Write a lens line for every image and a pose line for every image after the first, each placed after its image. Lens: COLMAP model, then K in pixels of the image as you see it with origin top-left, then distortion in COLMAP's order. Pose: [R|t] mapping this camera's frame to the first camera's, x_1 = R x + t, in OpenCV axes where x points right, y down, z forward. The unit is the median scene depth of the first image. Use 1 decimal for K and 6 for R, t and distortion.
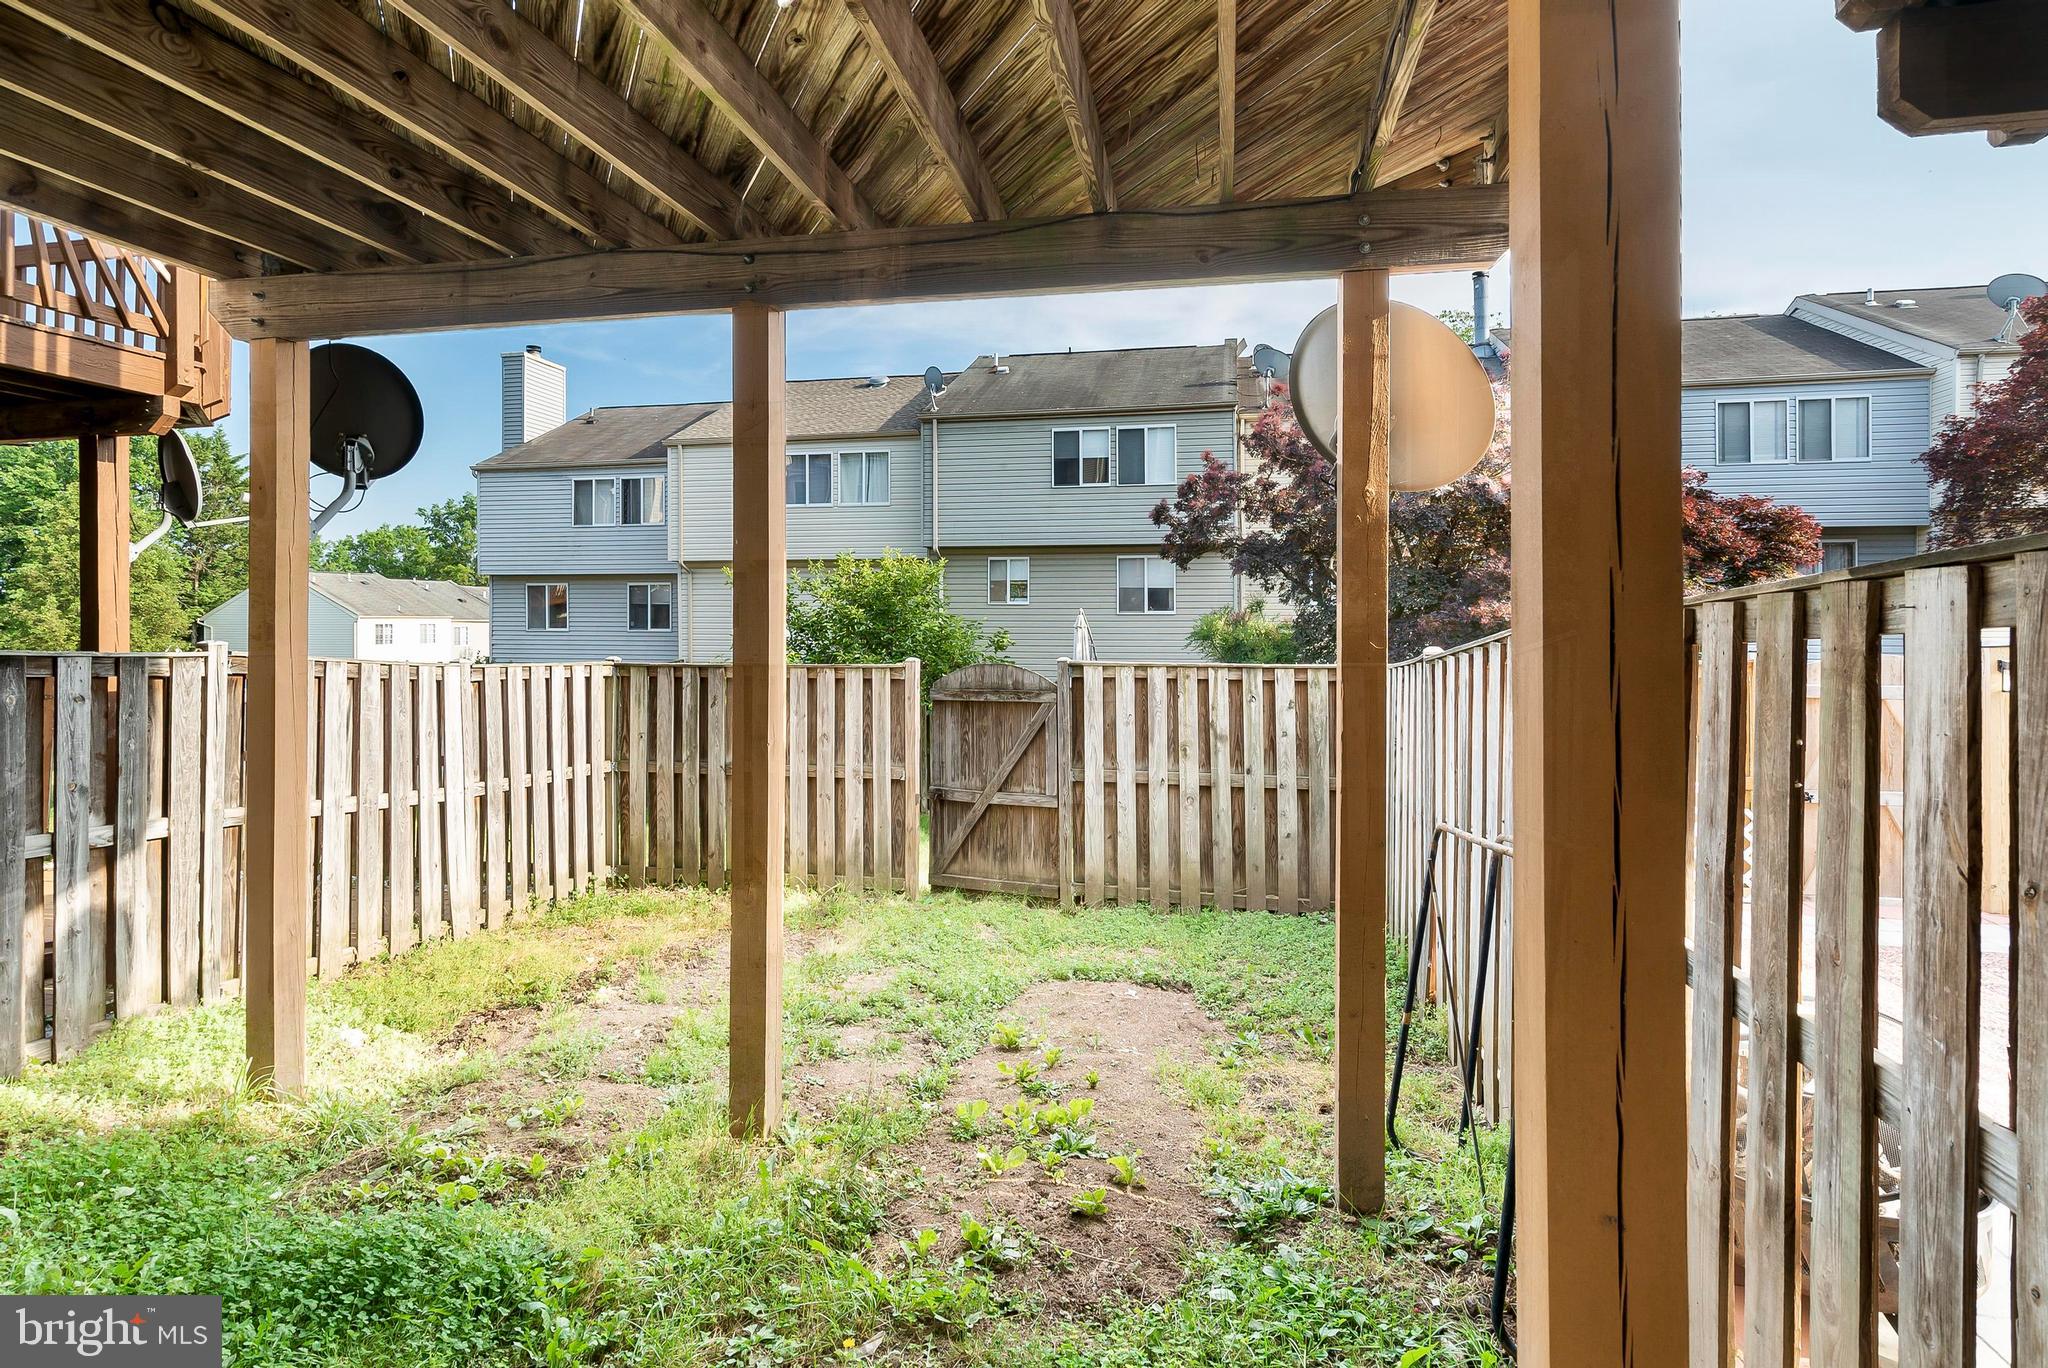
lens RADIAL K [[1003.7, 0, 1024.0], [0, 1003.7, 684.0], [0, 0, 1]] dist [0.001576, -0.001057]
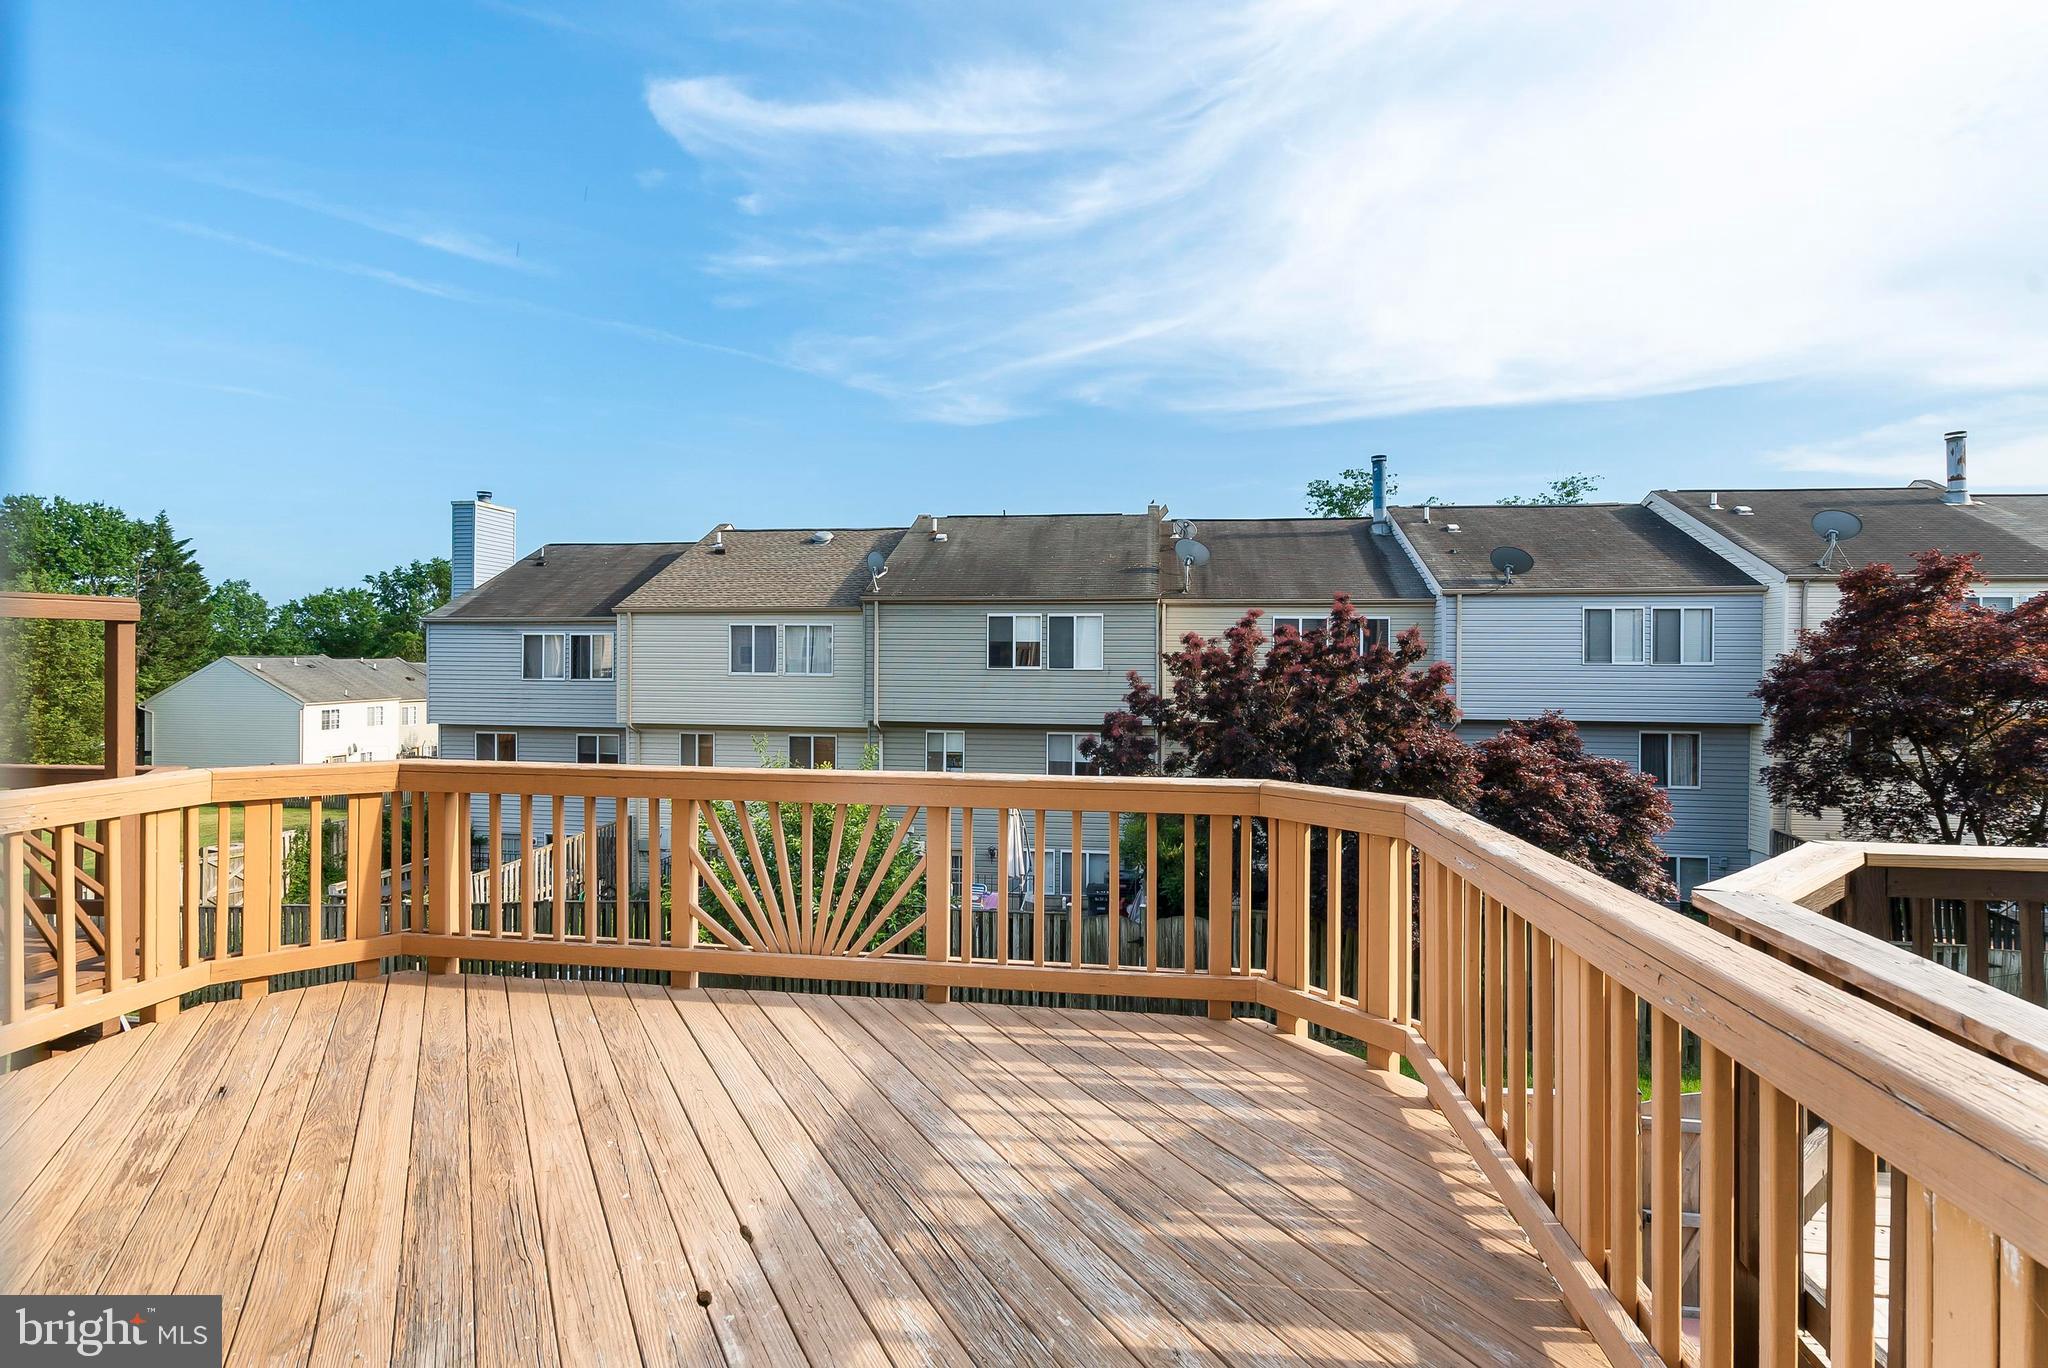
lens RADIAL K [[938.2, 0, 1019.7], [0, 938.2, 633.6], [0, 0, 1]] dist [-0.003657, 0.000265]
pose [[0.997663, 0.009481, 0.067671, -0.004752], [-0.009619, 0.999952, 0.001710, -0.224802], [-0.067651, -0.002357, 0.997706, 0.003489]]
